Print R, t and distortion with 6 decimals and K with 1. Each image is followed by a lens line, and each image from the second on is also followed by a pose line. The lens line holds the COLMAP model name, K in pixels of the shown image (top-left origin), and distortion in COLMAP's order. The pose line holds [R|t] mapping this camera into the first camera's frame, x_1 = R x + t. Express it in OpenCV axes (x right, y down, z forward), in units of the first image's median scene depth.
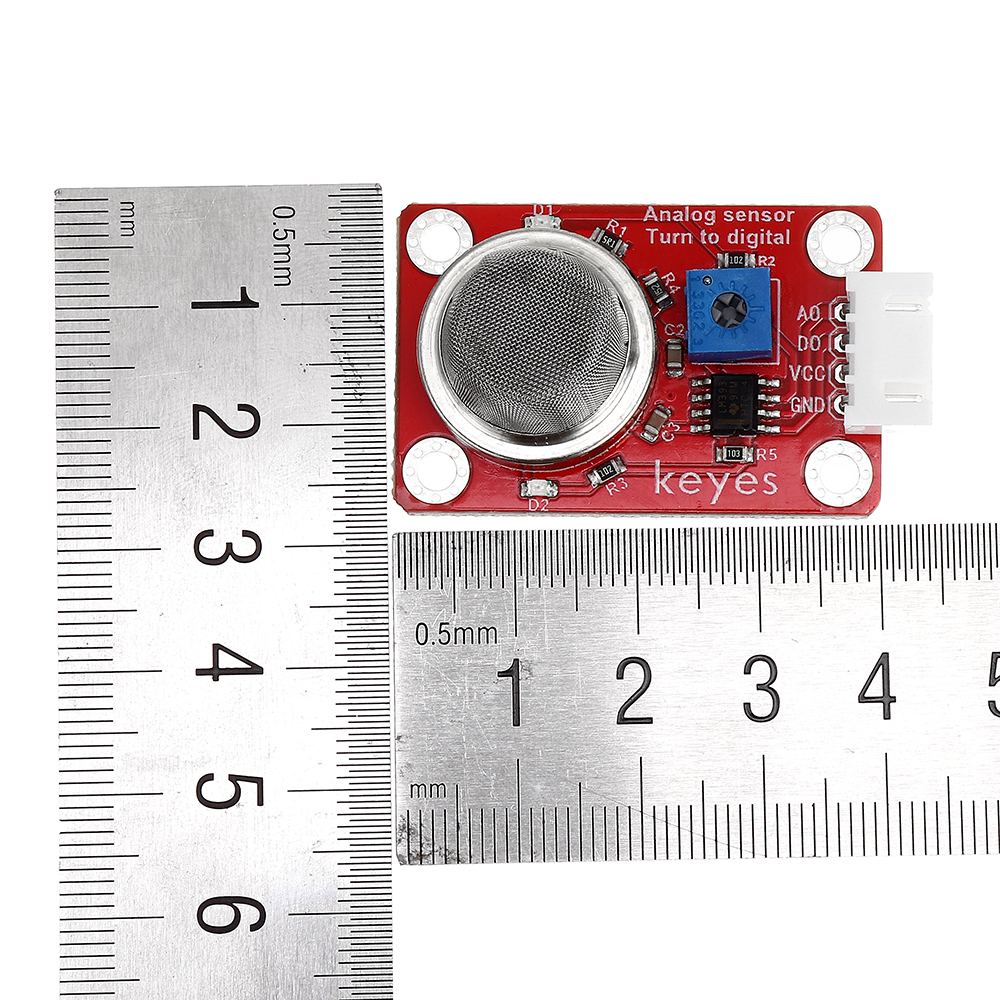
lens RADIAL K [[5820.4, 0, 503.8], [0, 5820.4, 501.2], [0, 0, 1]] dist [0.238662, 0.000000]
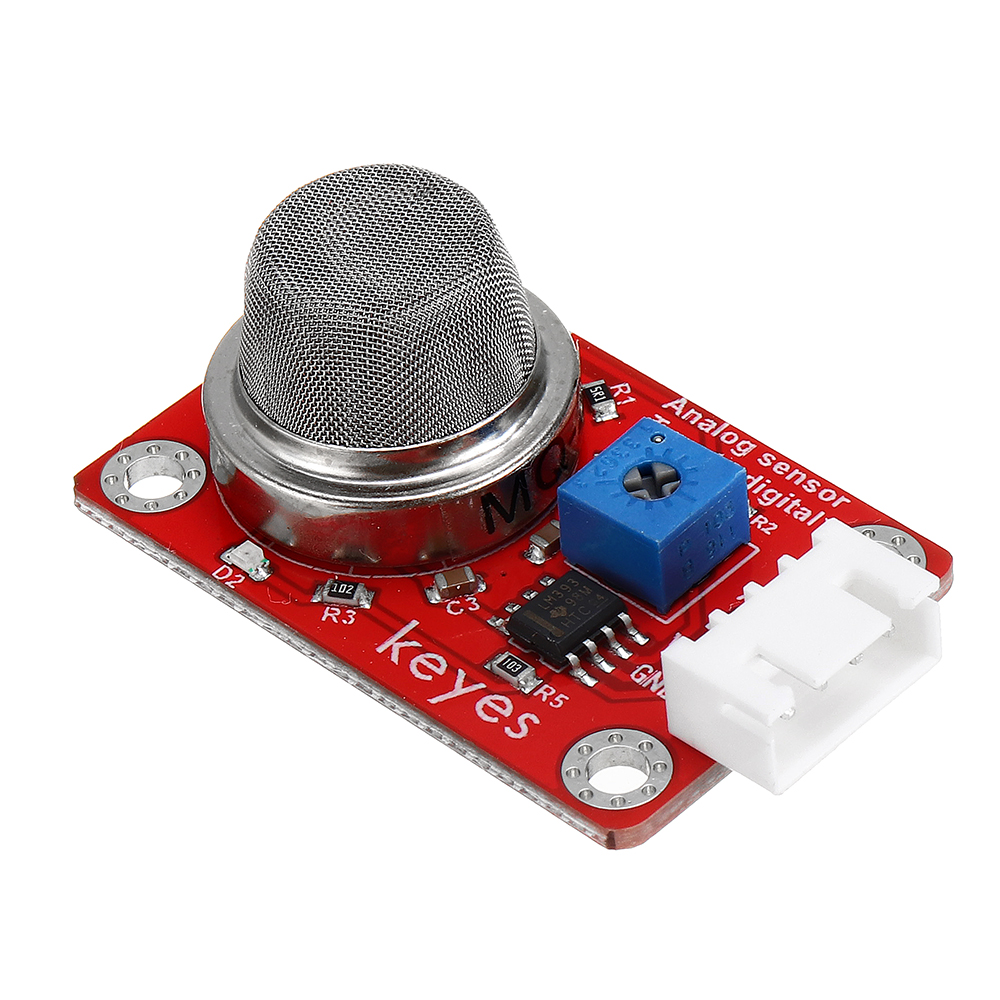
lens RADIAL K [[5820.4, 0, 550.5], [0, 5820.4, 535.1], [0, 0, 1]] dist [0.238662, 0.000000]
pose [[0.736303, 0.467731, -0.488964, 0.333780], [-0.667964, 0.617853, -0.414826, 0.233342], [0.108081, 0.632048, 0.767355, 0.521710]]
